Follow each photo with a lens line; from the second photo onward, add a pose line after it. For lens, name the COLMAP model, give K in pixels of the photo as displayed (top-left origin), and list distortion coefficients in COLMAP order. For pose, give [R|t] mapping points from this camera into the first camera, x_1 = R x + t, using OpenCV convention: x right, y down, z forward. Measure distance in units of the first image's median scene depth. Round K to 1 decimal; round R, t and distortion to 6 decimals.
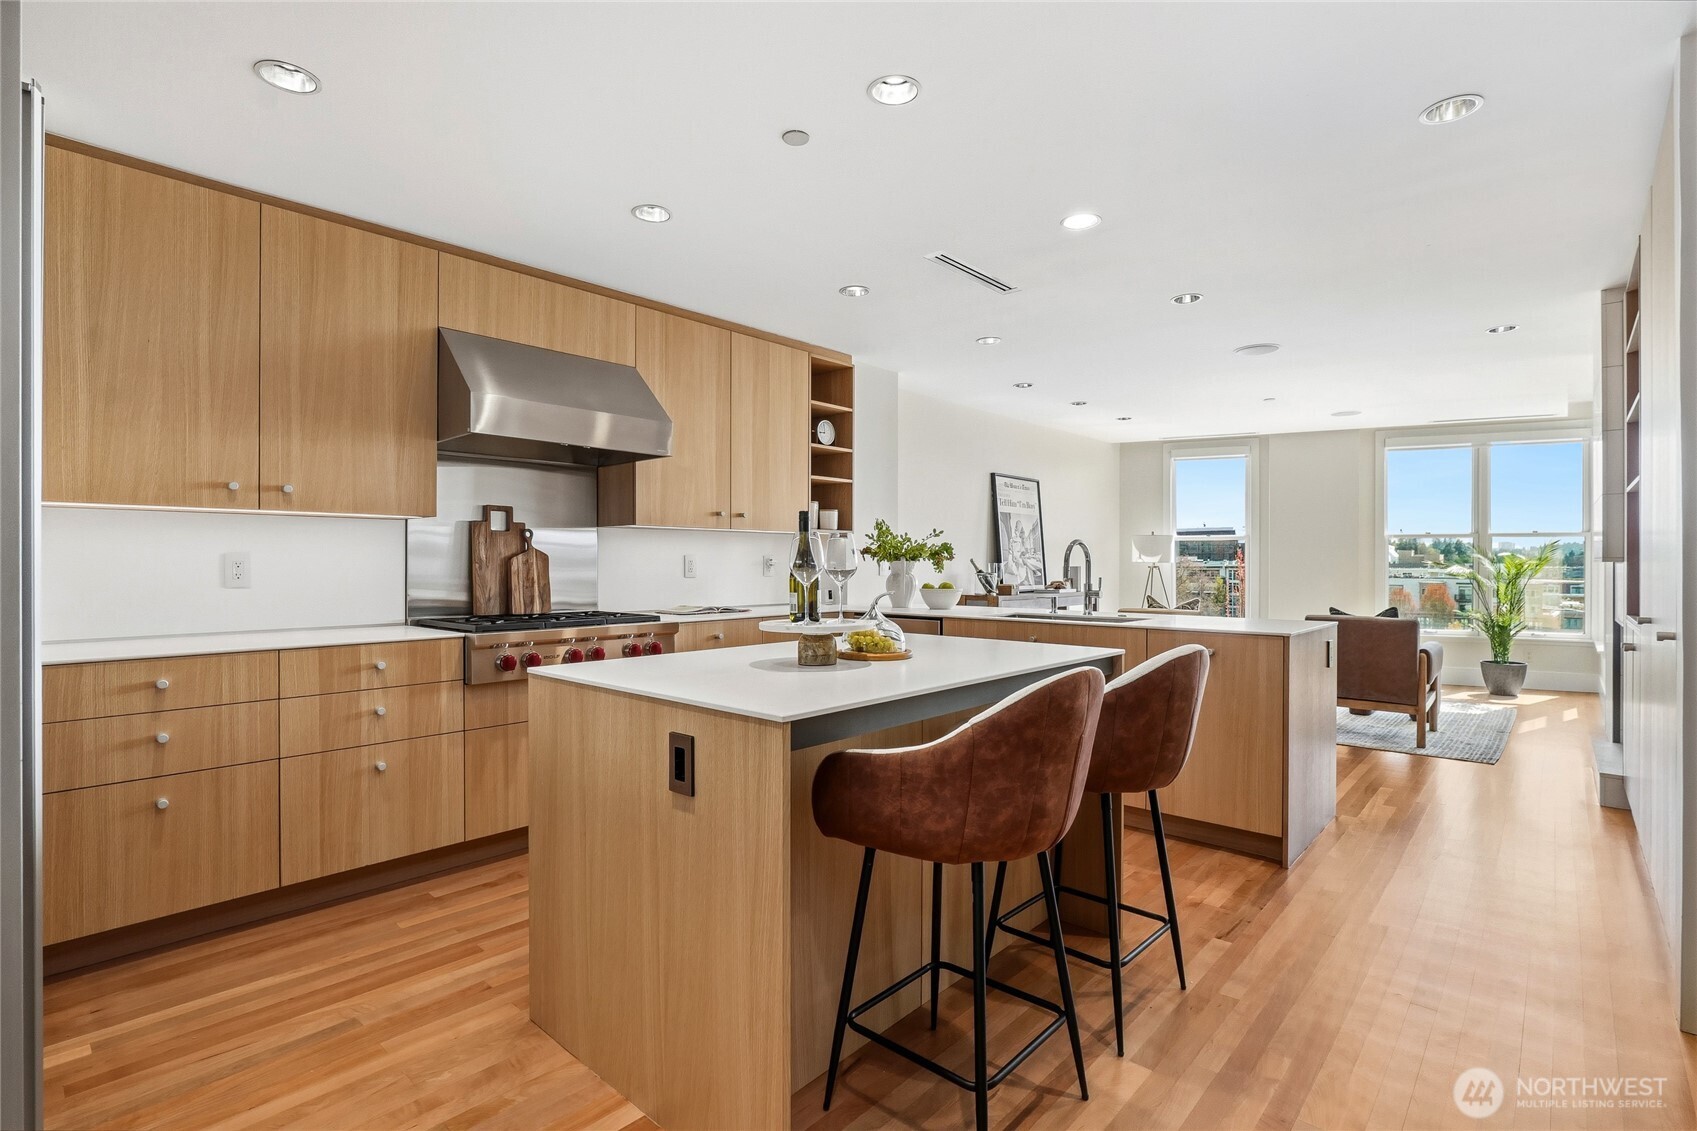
lens RADIAL K [[792.8, 0, 846.5], [0, 792.8, 575.0], [0, 0, 1]] dist [-0.007303, 0.000849]
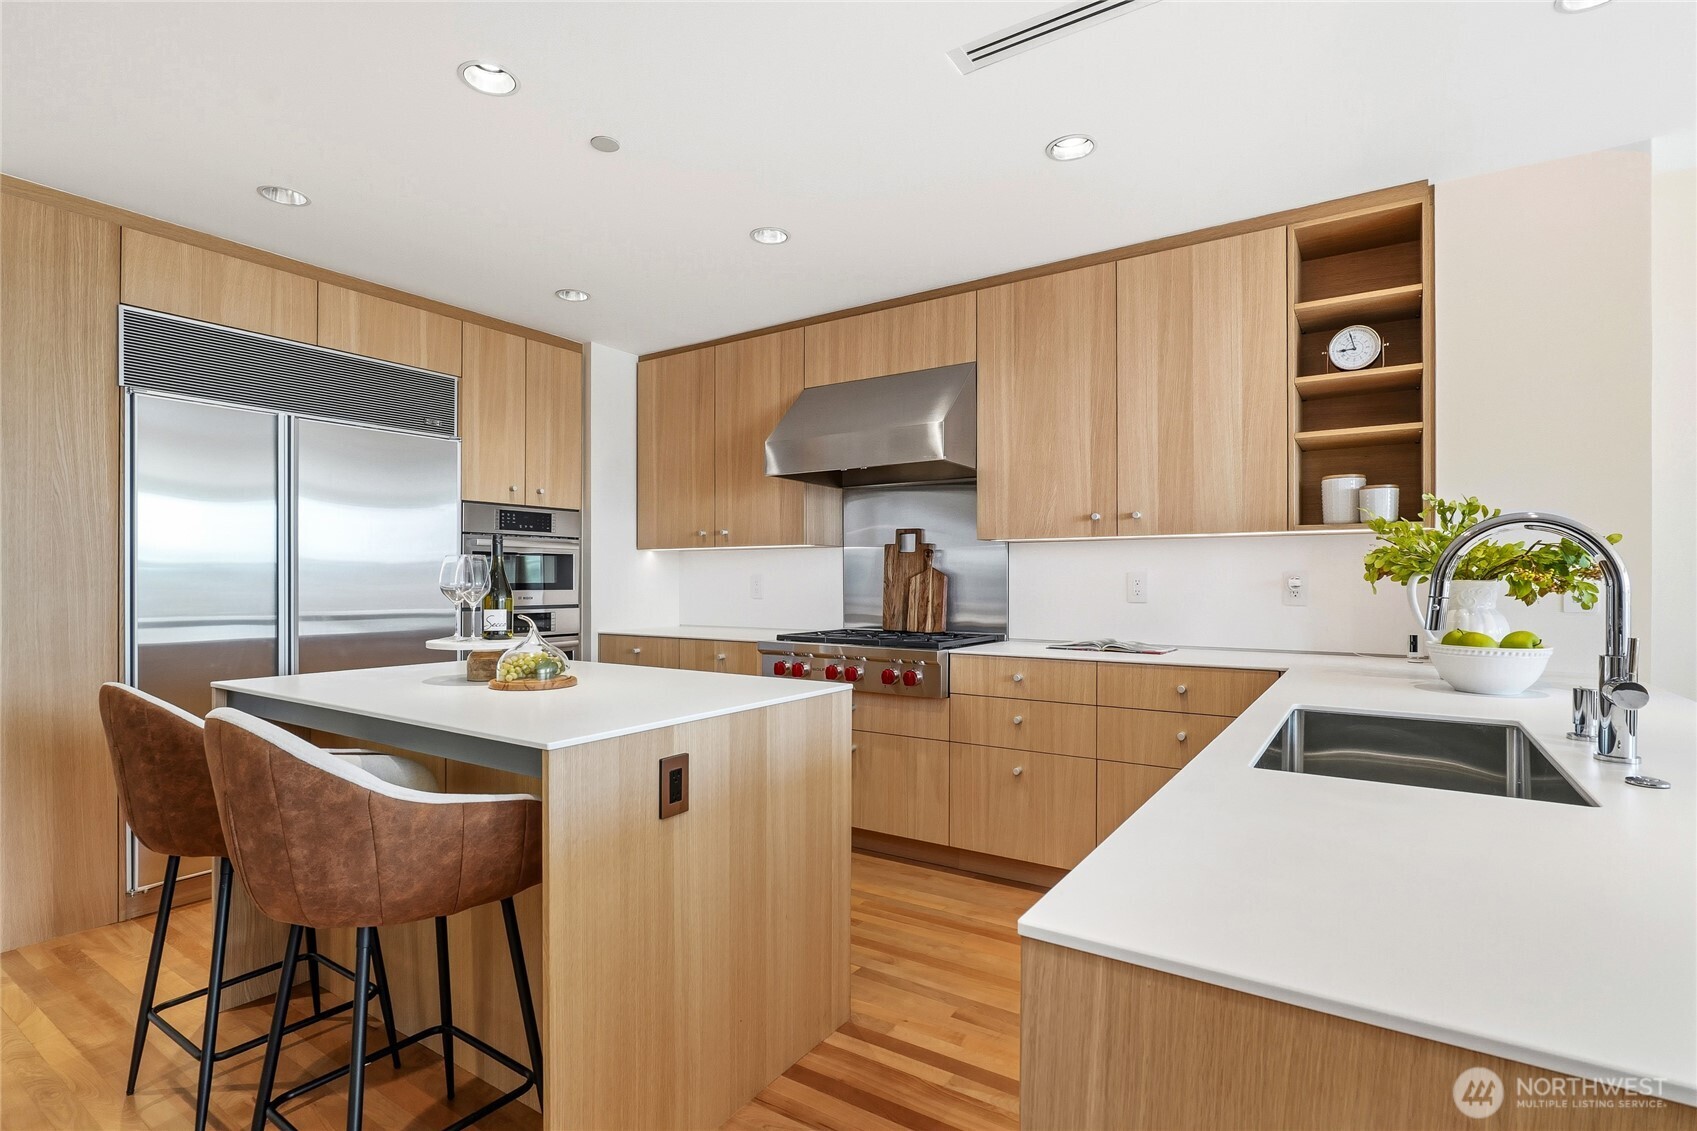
lens RADIAL K [[823.9, 0, 853.0], [0, 823.9, 577.3], [0, 0, 1]] dist [-0.000287, -0.000310]
pose [[0.159067, -0.005086, -0.987255, 0.482162], [-0.018348, 0.999799, -0.008107, -0.008945], [0.987097, 0.019404, 0.158942, 0.567091]]
